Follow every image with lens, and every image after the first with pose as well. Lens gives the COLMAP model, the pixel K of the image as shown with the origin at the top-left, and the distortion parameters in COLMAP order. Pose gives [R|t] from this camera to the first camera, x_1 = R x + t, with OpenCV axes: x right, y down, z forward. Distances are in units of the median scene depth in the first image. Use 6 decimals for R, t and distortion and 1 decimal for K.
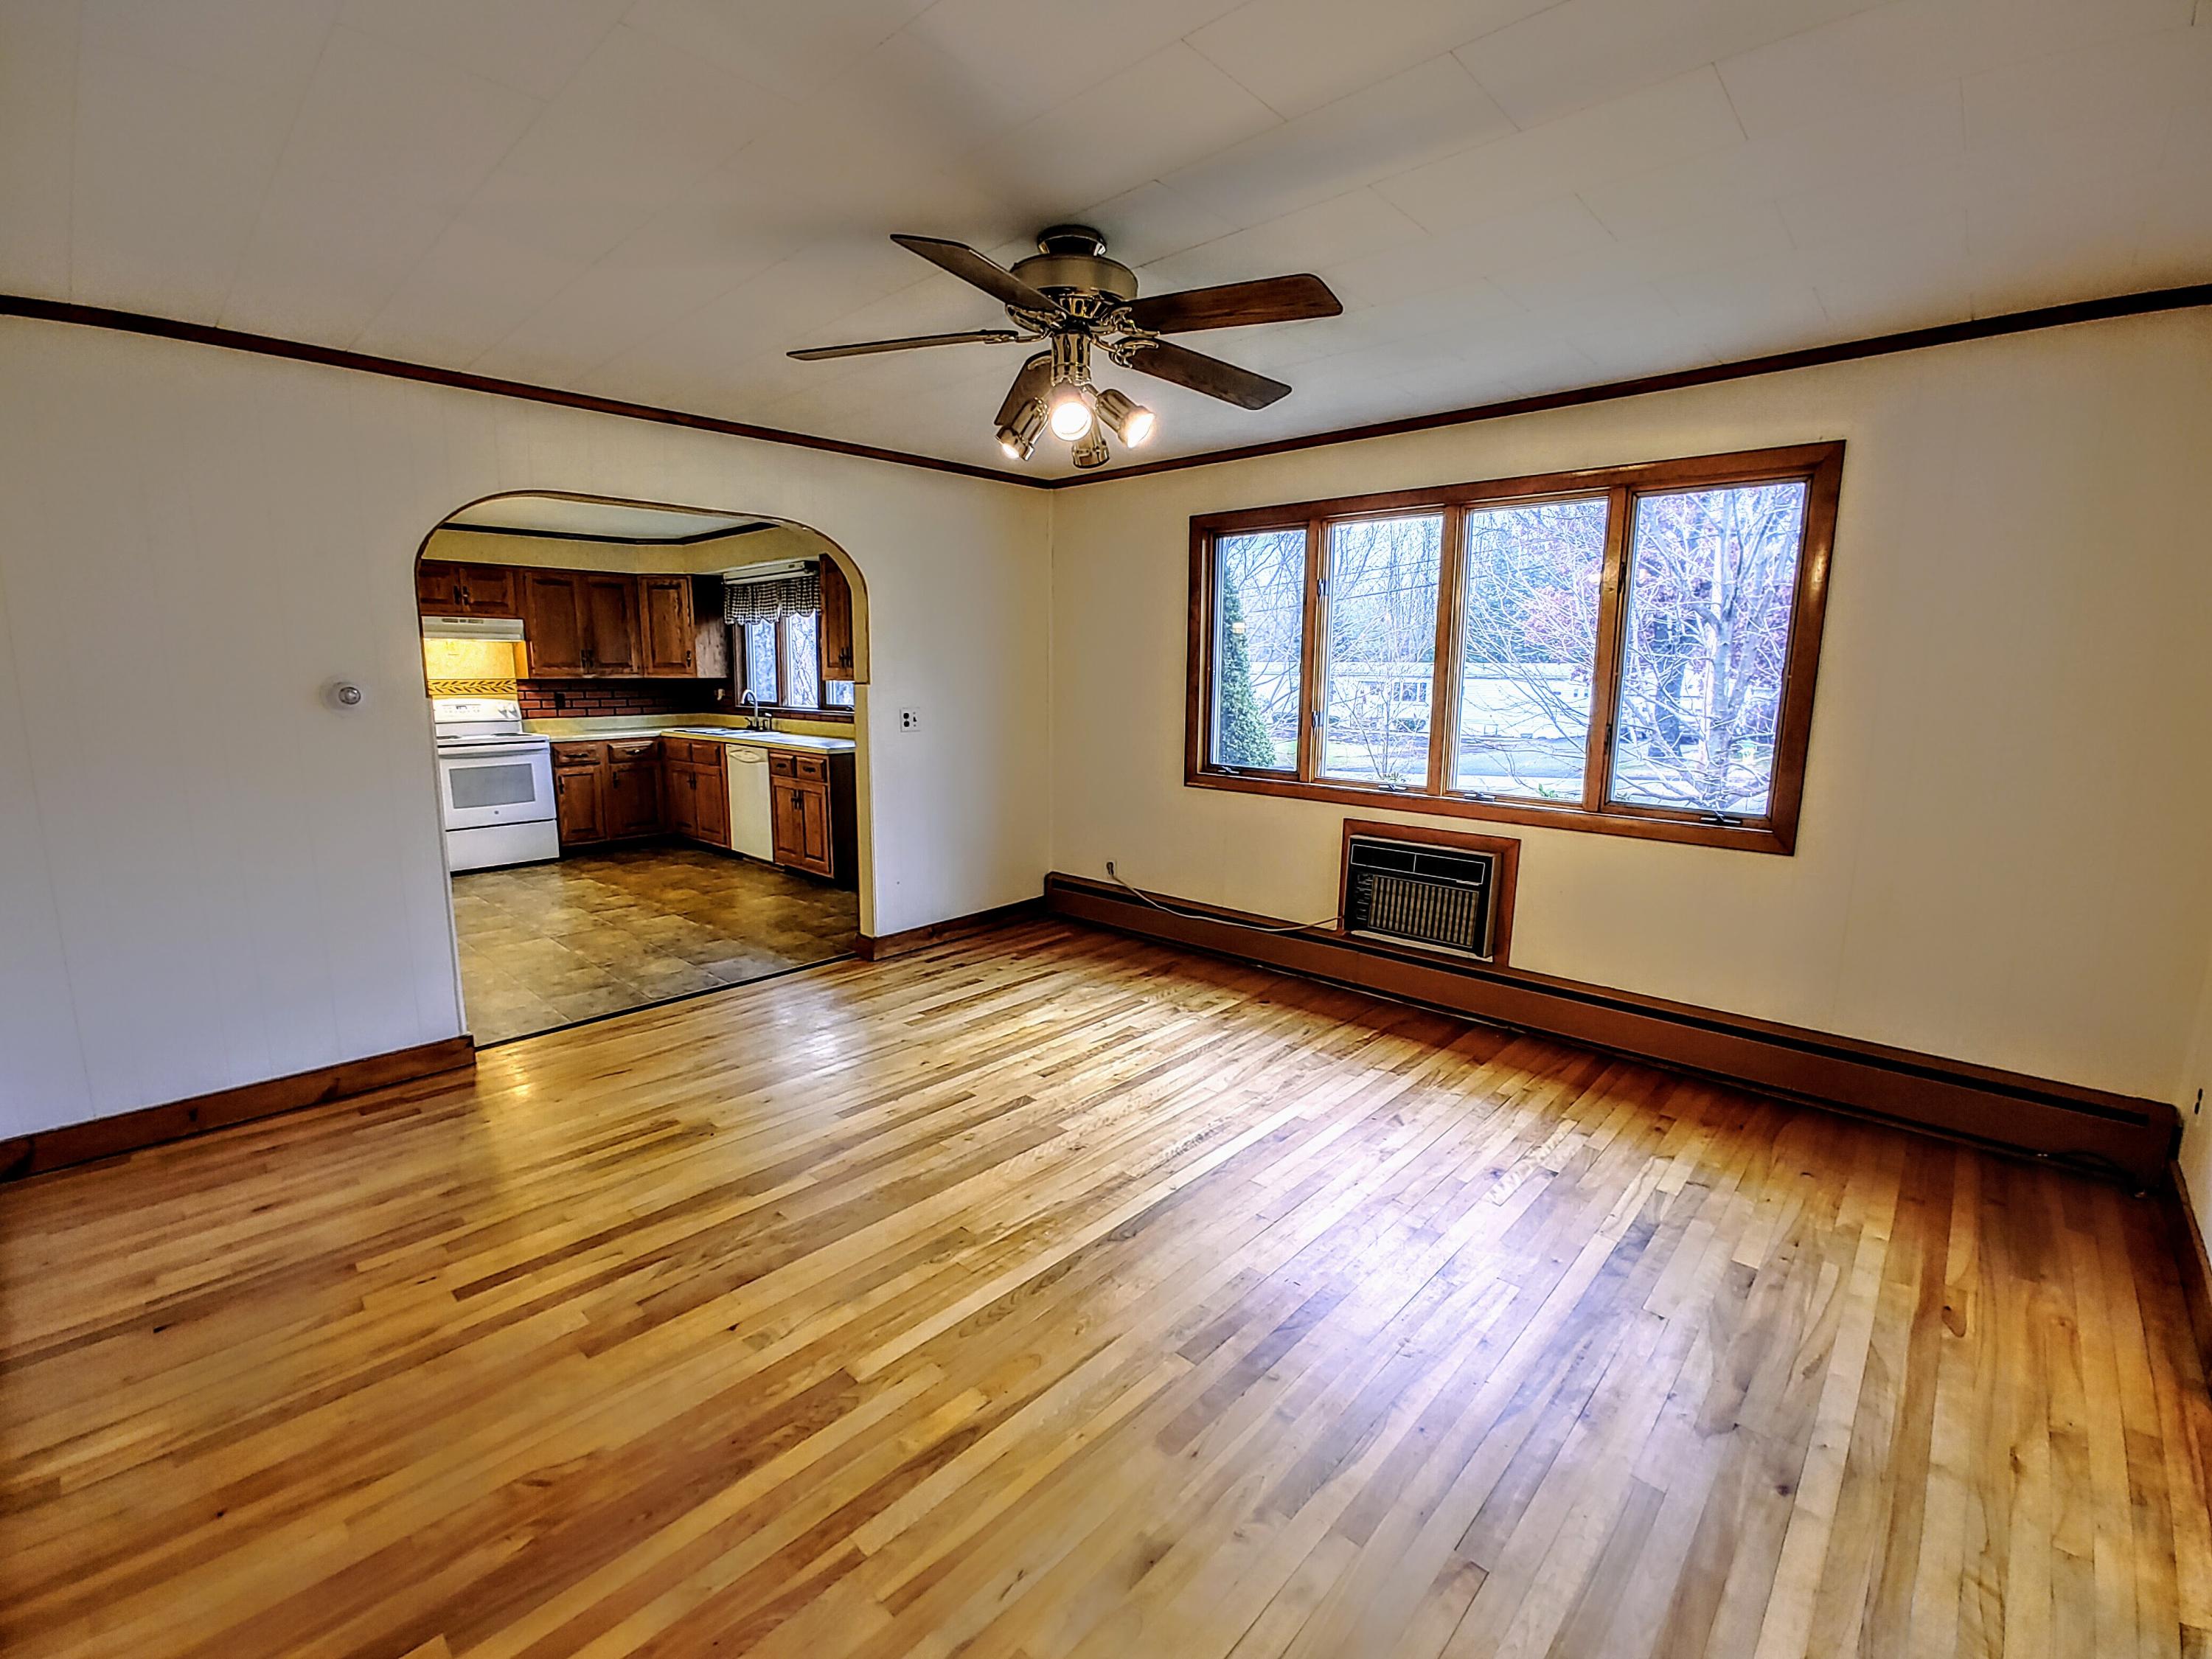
lens RADIAL K [[965.0, 0, 1106.0], [0, 965.0, 829.5], [0, 0, 1]] dist [-0.000933, -0.000209]
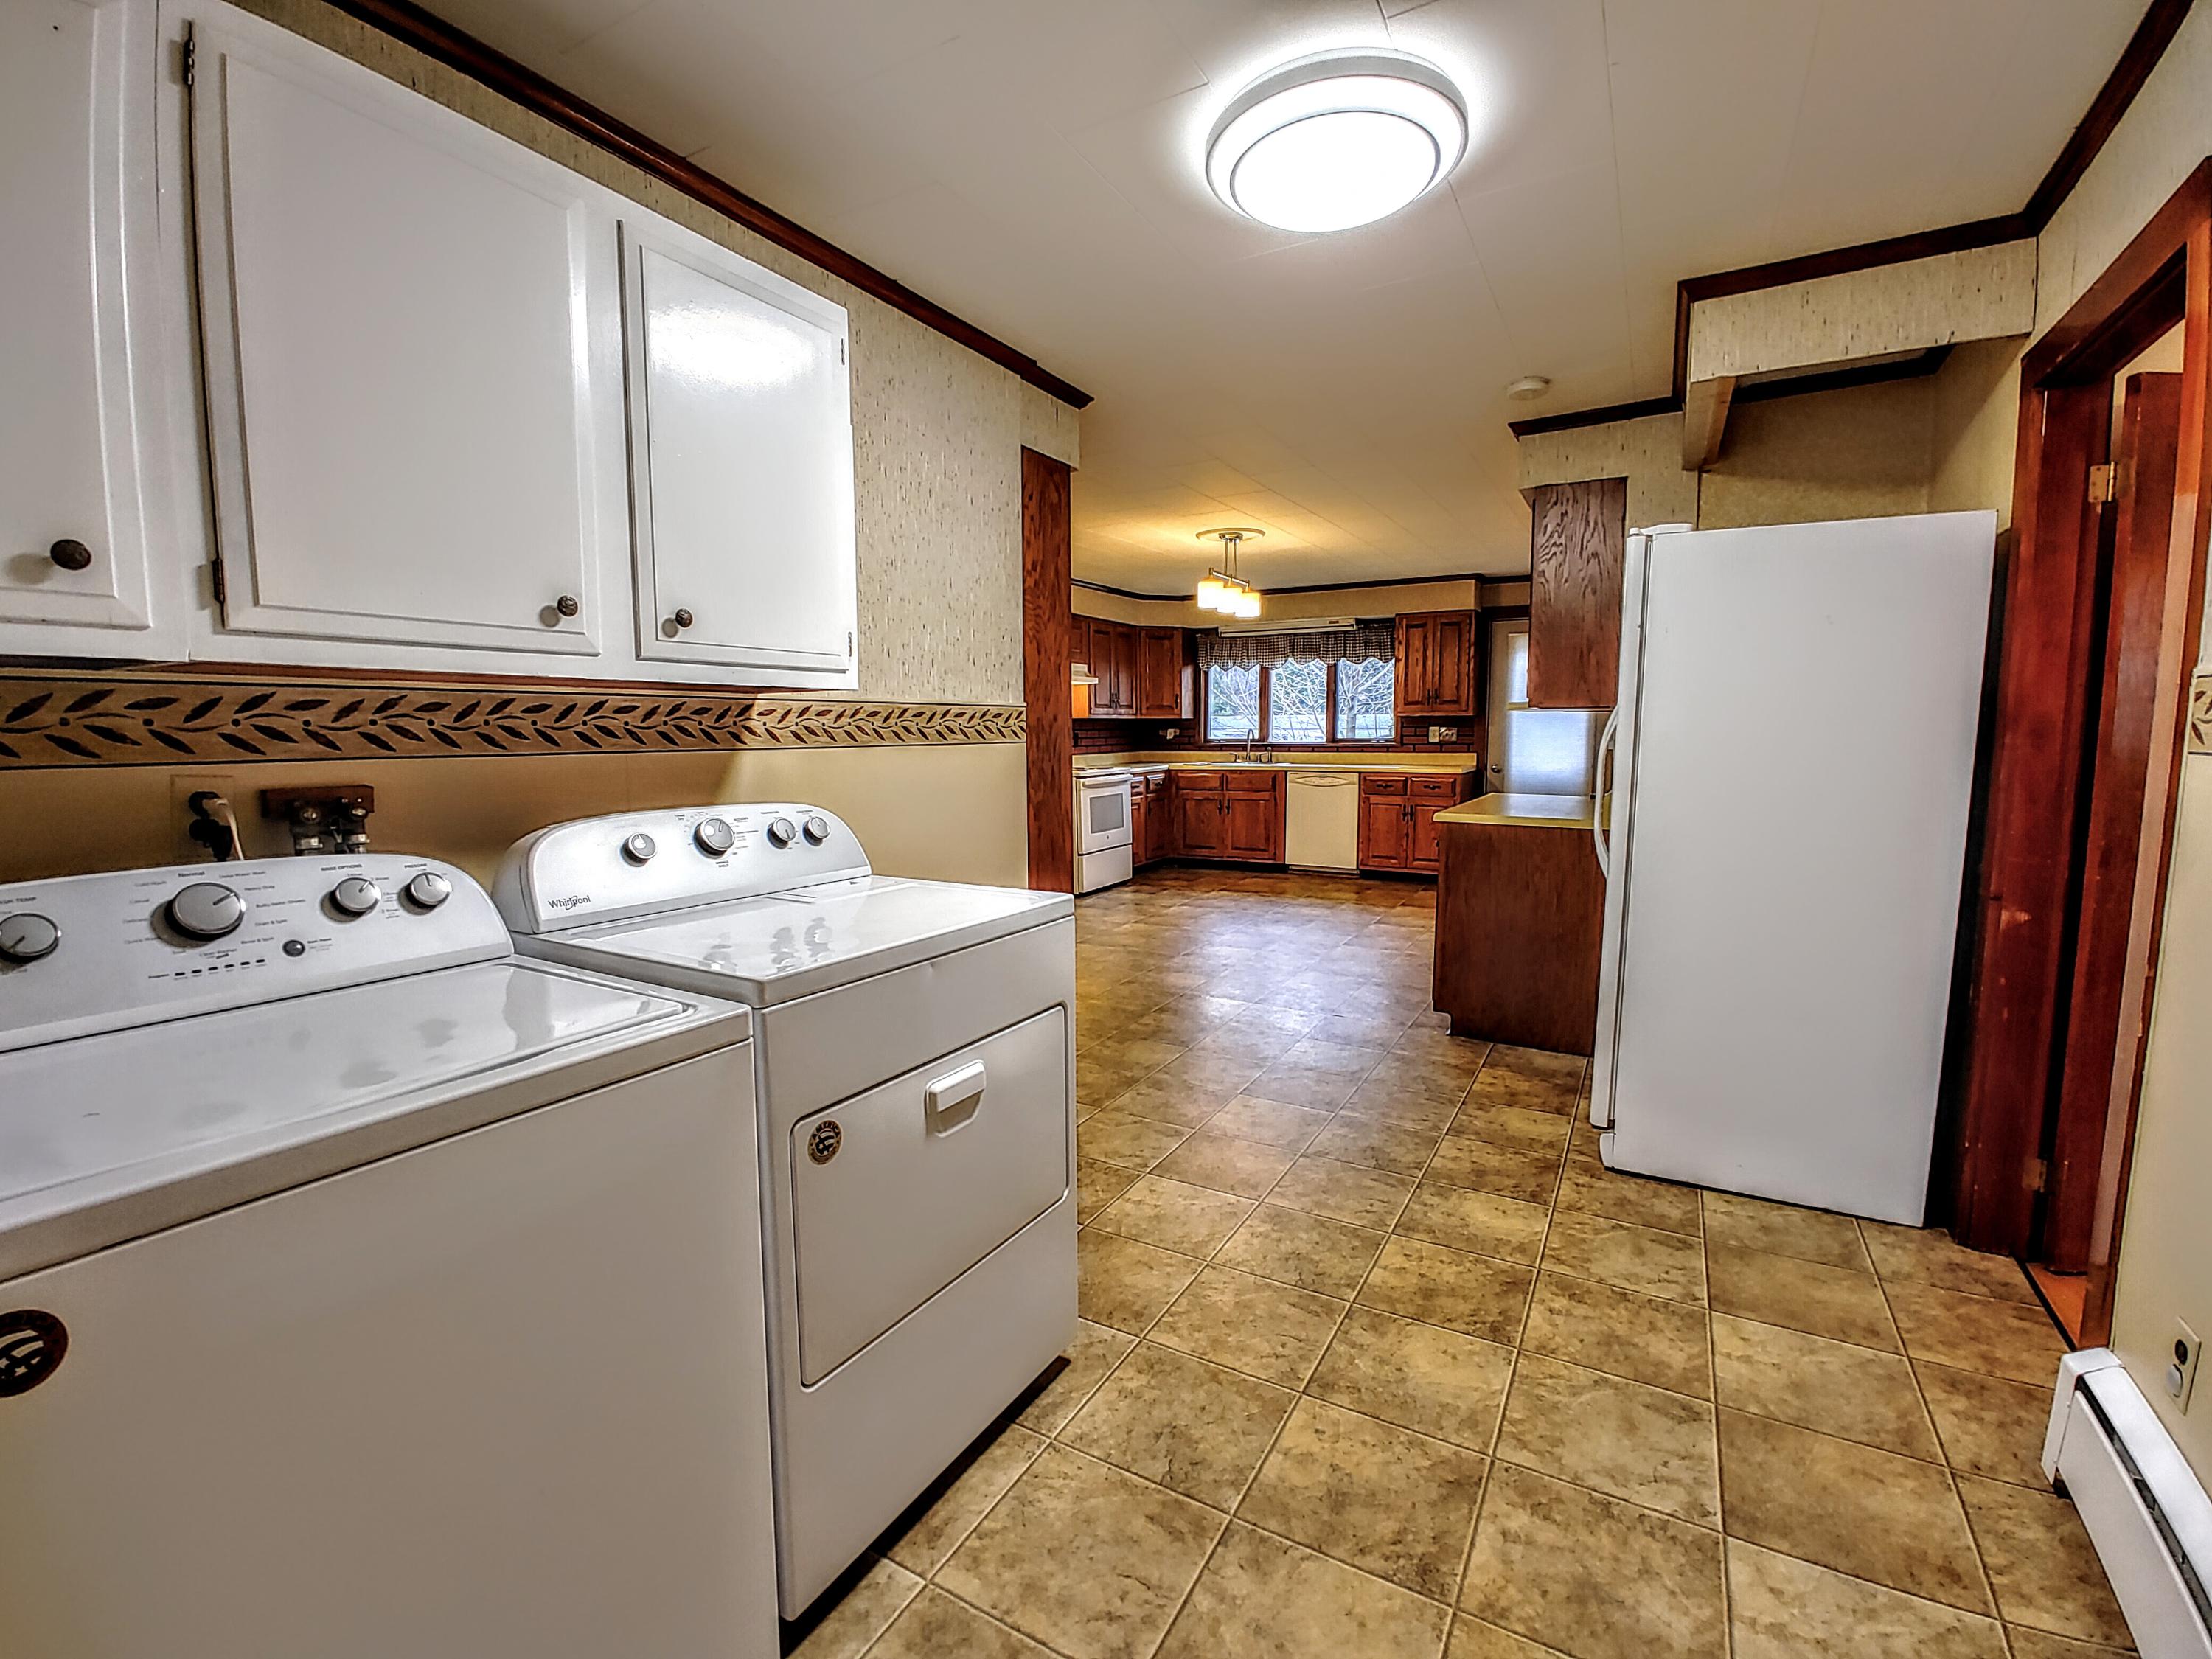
lens RADIAL K [[965.0, 0, 1106.0], [0, 965.0, 829.5], [0, 0, 1]] dist [-0.000933, -0.000209]
pose [[0.976201, -0.030470, 0.214716, -0.859541], [0.045233, 0.996913, -0.064178, 0.043822], [-0.212098, 0.072362, 0.974566, -0.065141]]
